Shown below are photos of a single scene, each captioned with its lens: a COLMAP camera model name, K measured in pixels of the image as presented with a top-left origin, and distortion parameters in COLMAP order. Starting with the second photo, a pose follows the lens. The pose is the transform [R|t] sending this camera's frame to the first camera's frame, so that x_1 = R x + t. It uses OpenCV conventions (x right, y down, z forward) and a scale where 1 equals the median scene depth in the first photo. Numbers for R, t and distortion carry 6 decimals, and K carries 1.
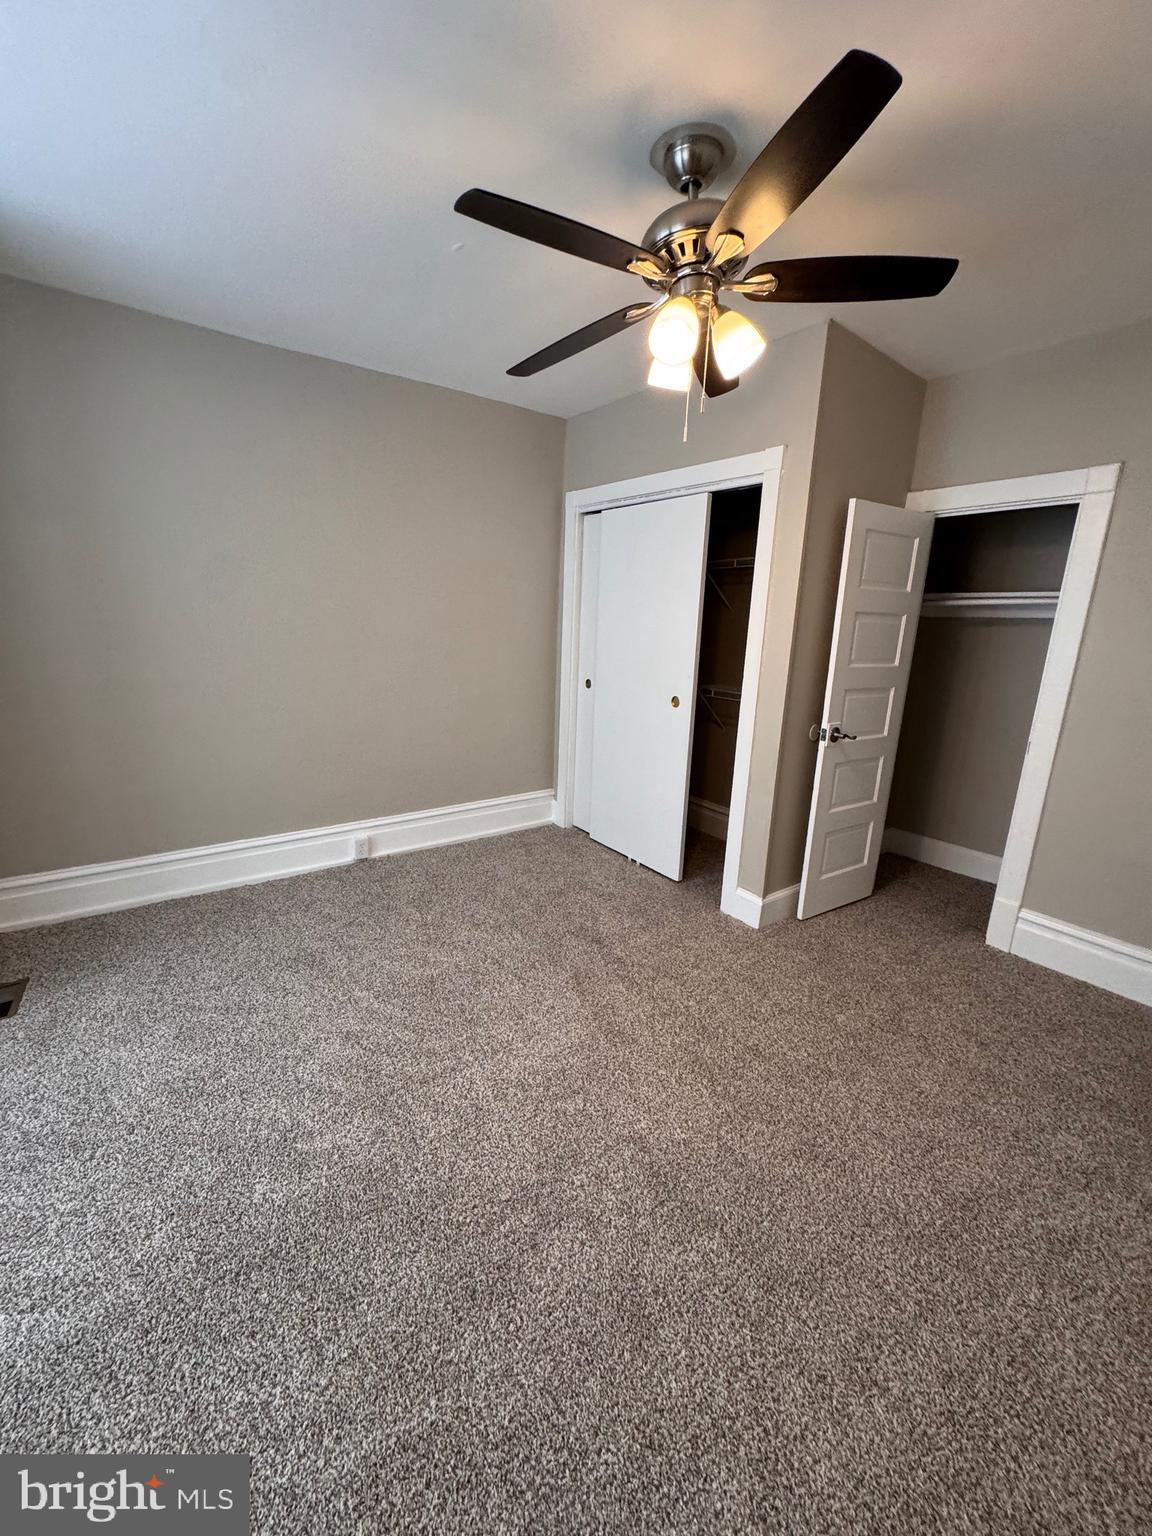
lens RADIAL K [[614.9, 0, 579.2], [0, 614.9, 765.2], [0, 0, 1]] dist [0.001255, -0.000419]
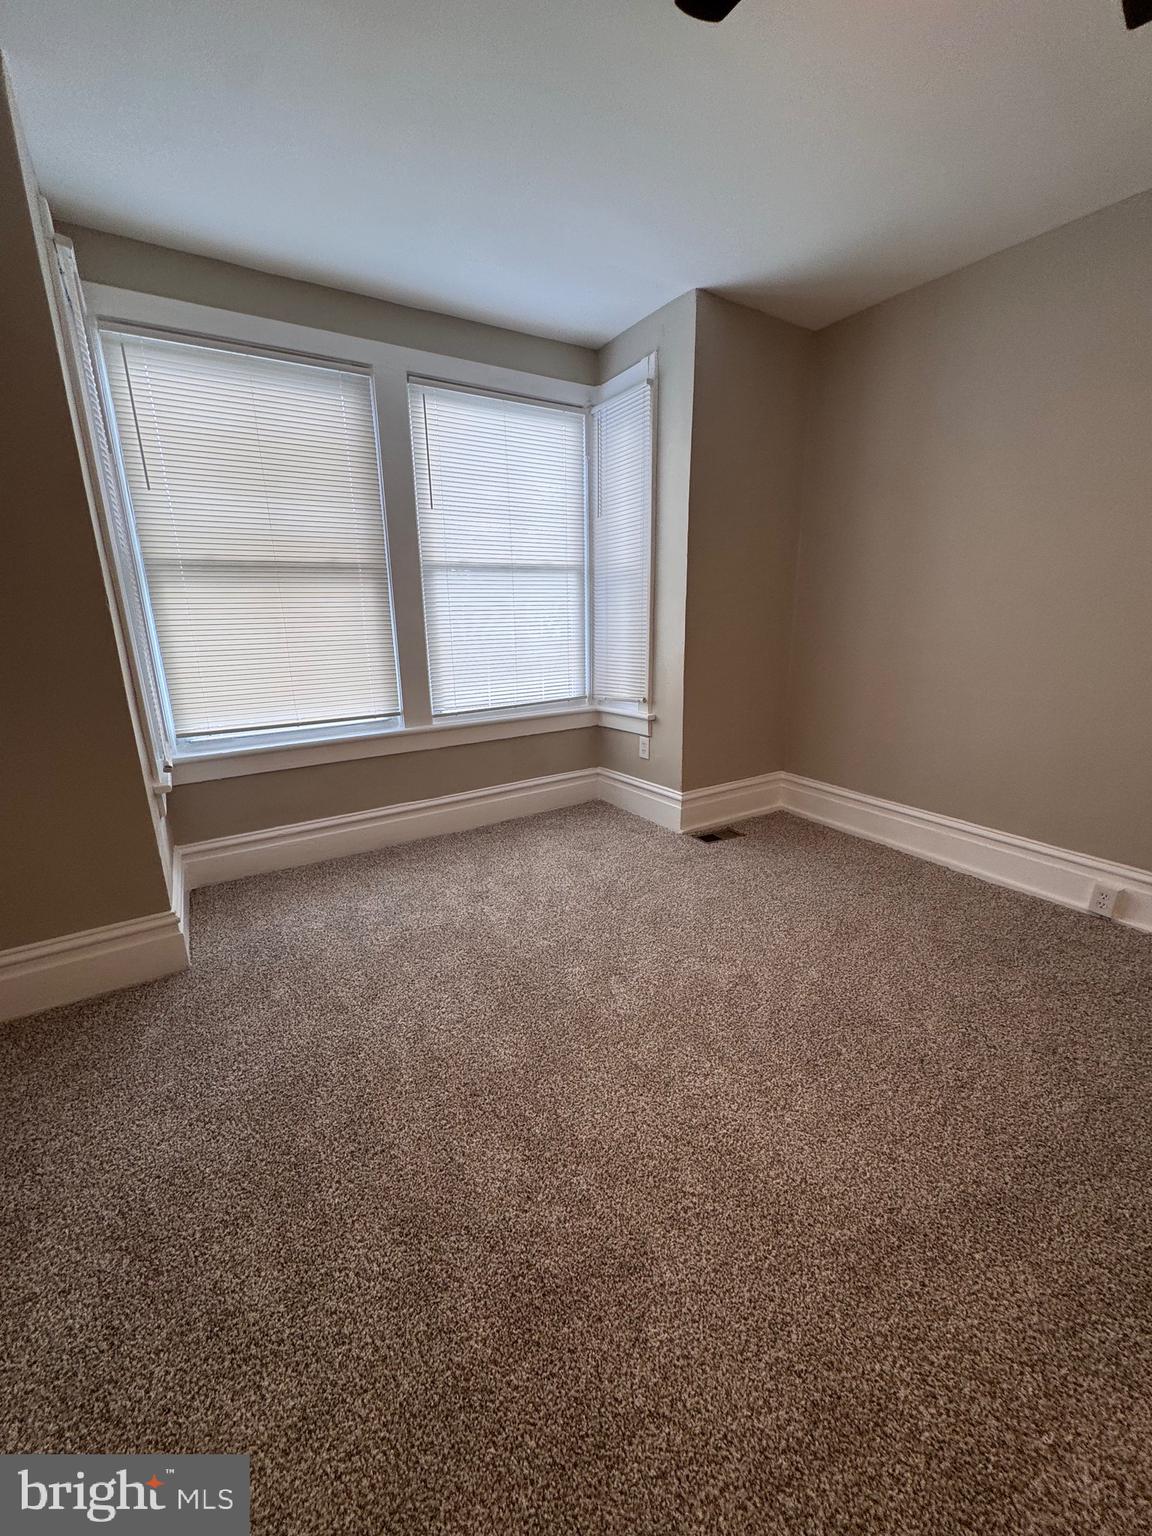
lens RADIAL K [[614.9, 0, 579.2], [0, 614.9, 765.2], [0, 0, 1]] dist [0.001255, -0.000419]
pose [[-0.069860, 0.223015, -0.972309, 0.370285], [-0.224412, 0.946193, 0.233149, -0.041960], [0.971987, 0.234486, -0.016054, 0.458471]]
